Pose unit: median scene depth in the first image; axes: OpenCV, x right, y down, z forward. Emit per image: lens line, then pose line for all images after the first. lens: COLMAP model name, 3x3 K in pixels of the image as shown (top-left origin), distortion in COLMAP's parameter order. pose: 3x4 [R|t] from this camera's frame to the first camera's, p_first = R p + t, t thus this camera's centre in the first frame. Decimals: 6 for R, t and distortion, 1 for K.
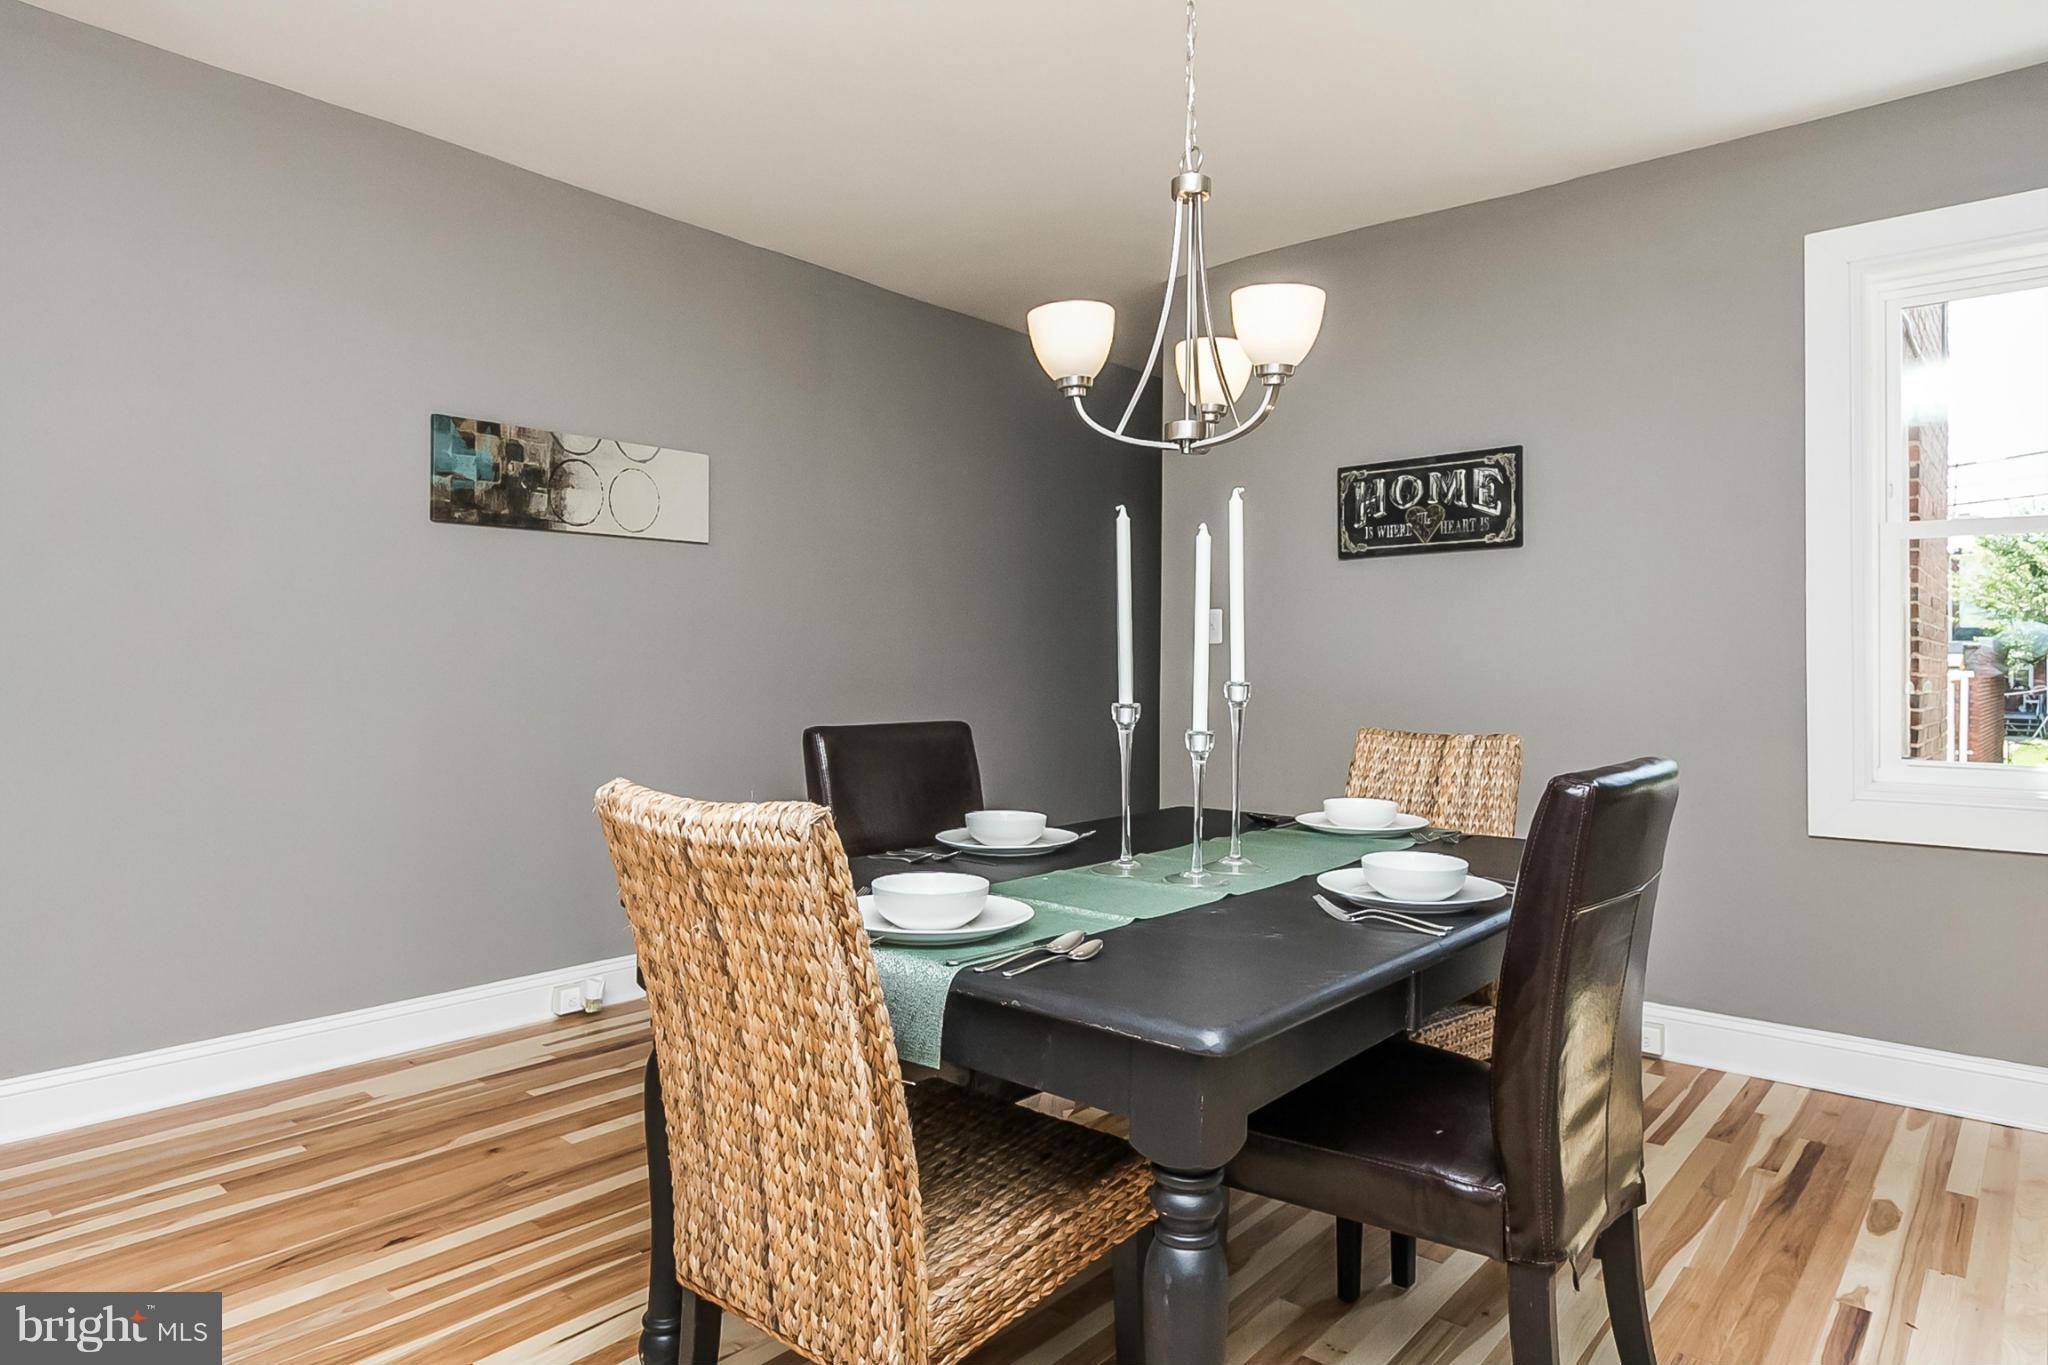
lens RADIAL K [[1213.3, 0, 1054.1], [0, 1213.3, 650.7], [0, 0, 1]] dist [0.005113, 0.001139]
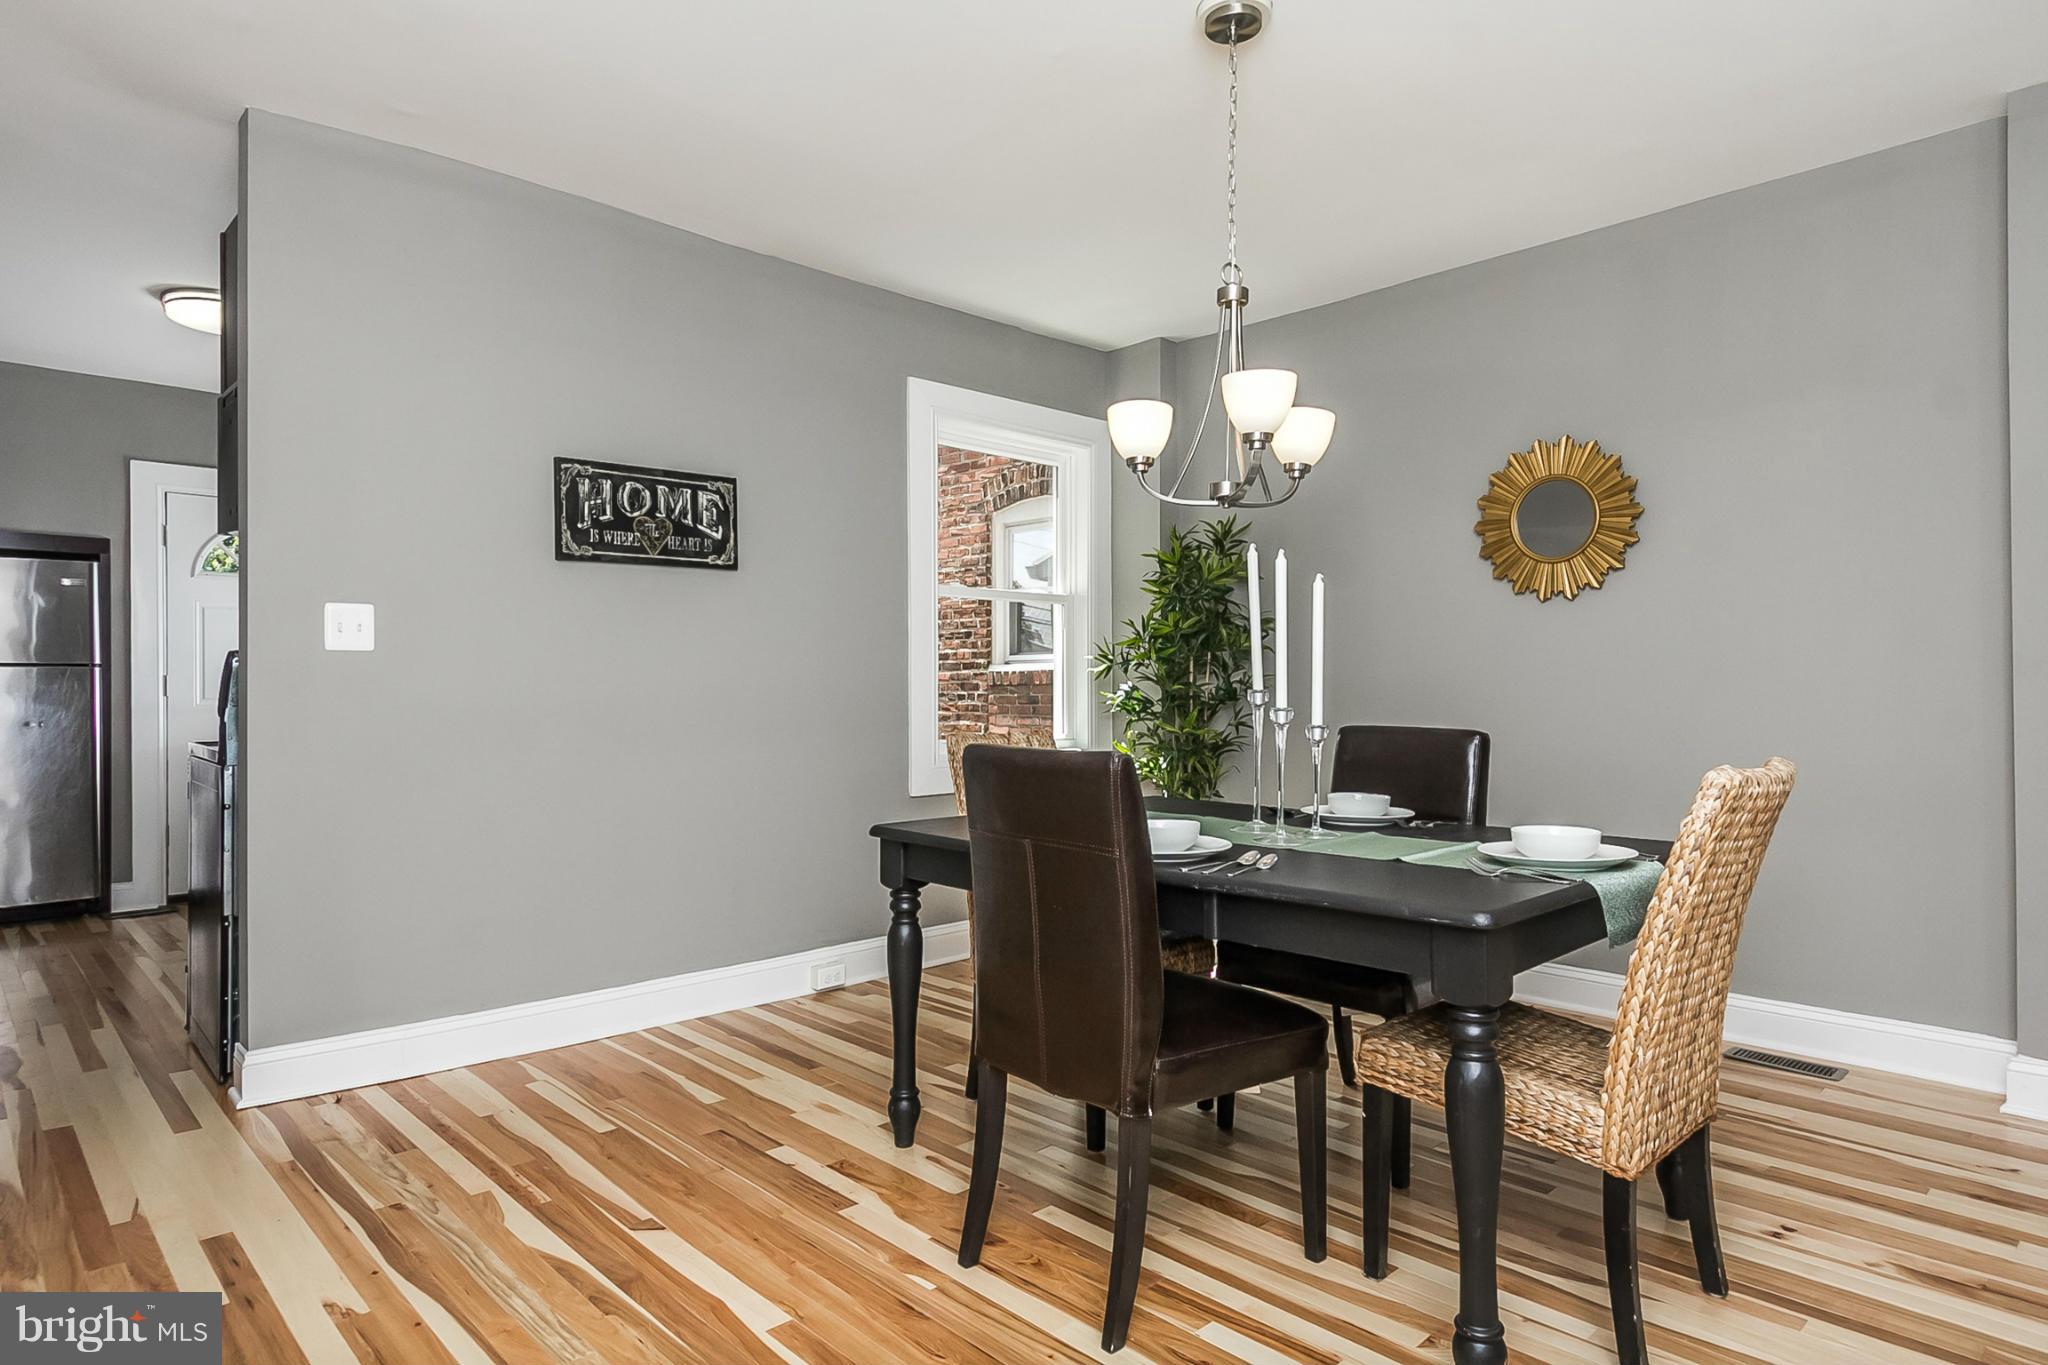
lens RADIAL K [[1150.6, 0, 1024.0], [0, 1150.6, 682.5], [0, 0, 1]] dist [0.015511, -0.002928]
pose [[0.117955, -0.004991, 0.993006, -0.608635], [-0.011446, 0.999914, 0.006385, 0.005362], [-0.992953, -0.012119, 0.117888, 0.607453]]
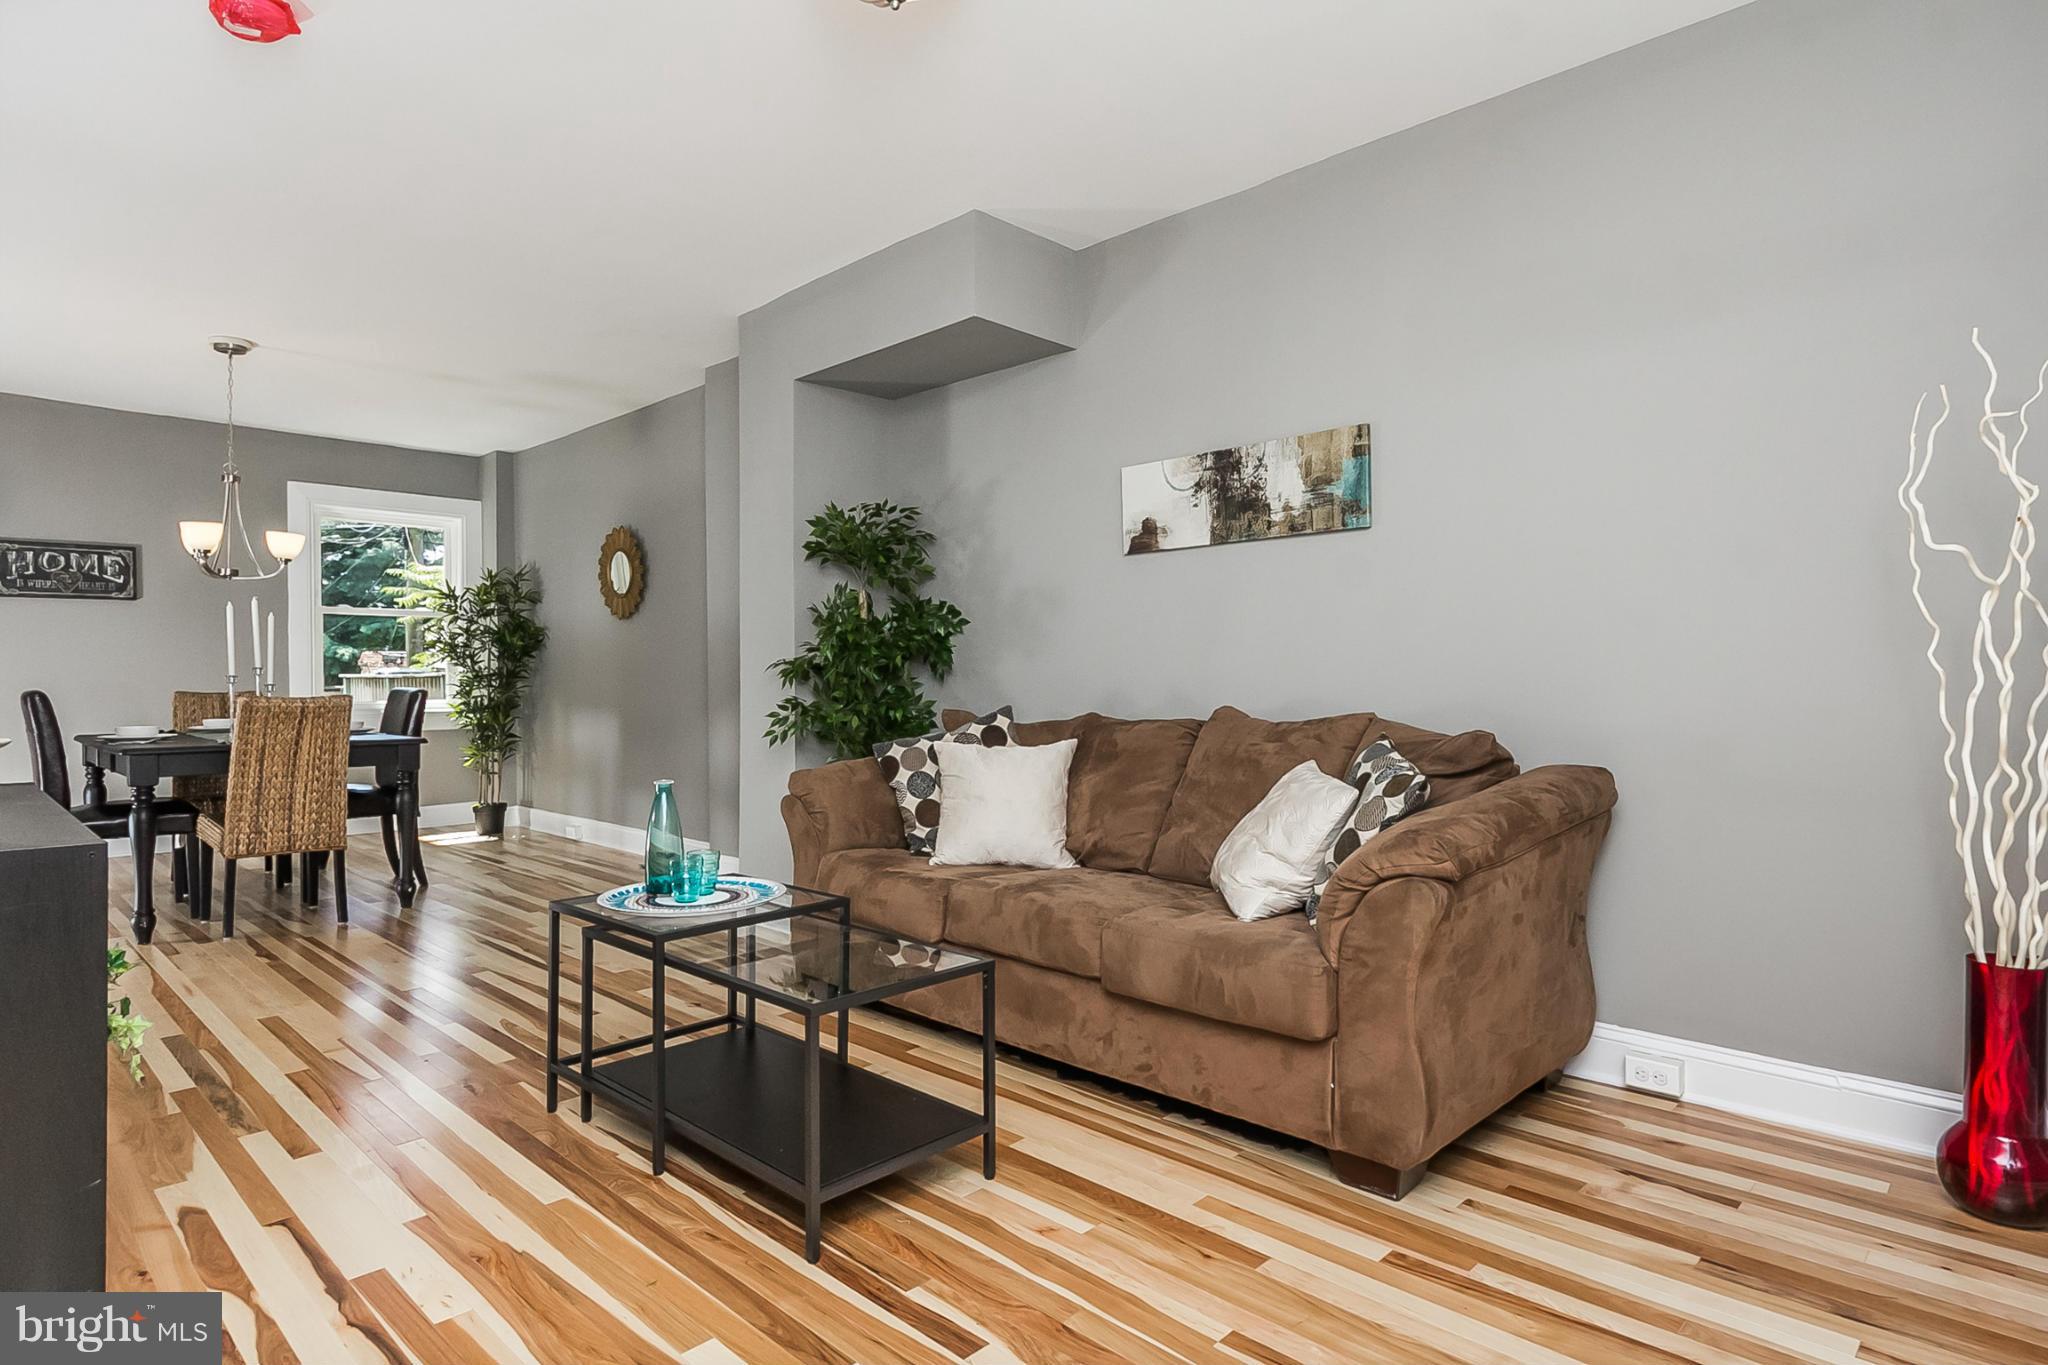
lens RADIAL K [[1101.7, 0, 996.1], [0, 1101.7, 675.4], [0, 0, 1]] dist [0.028038, -0.000210]
pose [[0.098961, -0.005531, 0.995076, -1.198092], [-0.009962, 0.999929, 0.006549, 0.005409], [-0.995041, -0.010561, 0.098899, -0.497292]]
